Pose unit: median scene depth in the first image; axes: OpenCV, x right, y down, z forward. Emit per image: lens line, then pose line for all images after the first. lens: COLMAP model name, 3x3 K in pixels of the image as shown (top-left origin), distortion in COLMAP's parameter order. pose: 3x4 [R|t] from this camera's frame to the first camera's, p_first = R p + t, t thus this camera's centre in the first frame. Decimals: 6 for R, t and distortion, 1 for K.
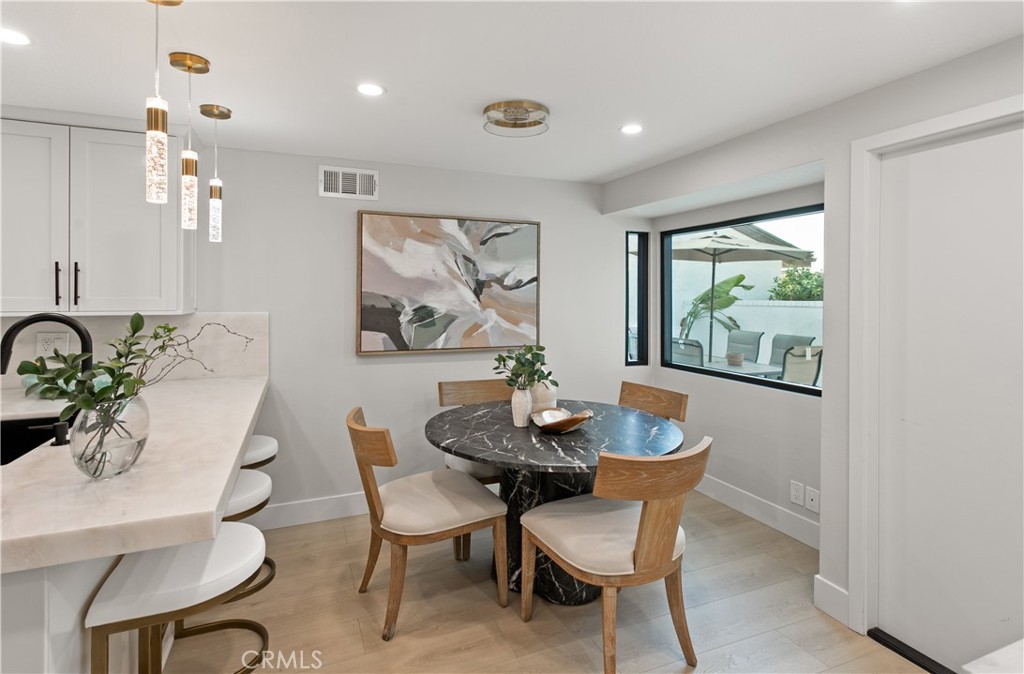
lens RADIAL K [[518.1, 0, 522.4], [0, 518.1, 296.8], [0, 0, 1]] dist [-0.003433, -0.000203]
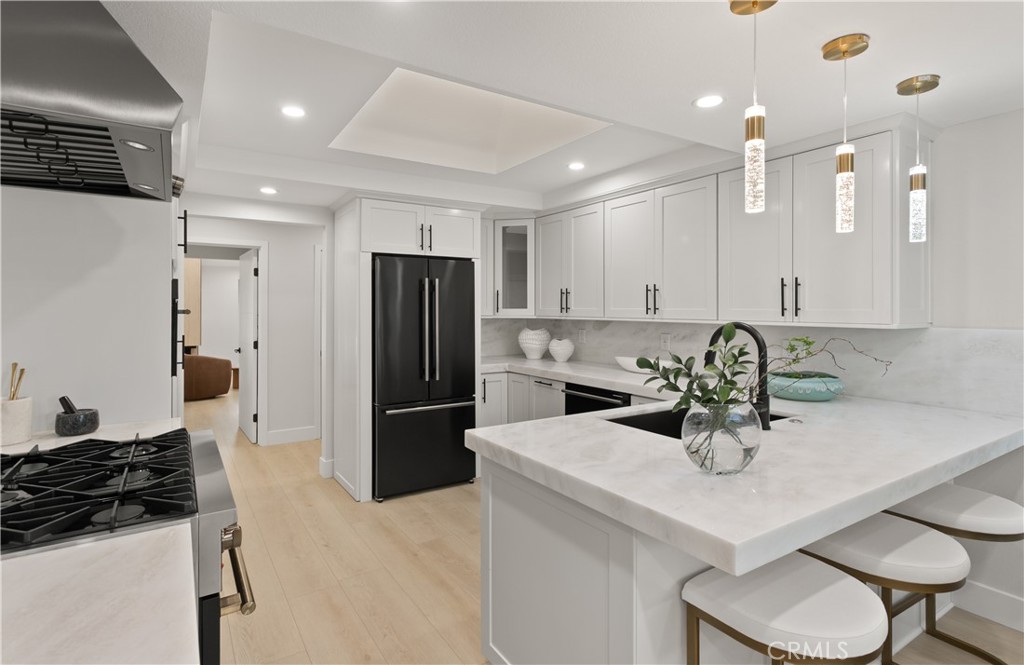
lens RADIAL K [[522.4, 0, 520.2], [0, 522.4, 306.8], [0, 0, 1]] dist [0.007270, 0.000178]
pose [[0.184201, -0.006067, -0.982870, 0.141594], [-0.001773, 0.999977, -0.006505, 0.004604], [0.982887, 0.002941, 0.184186, 0.278668]]
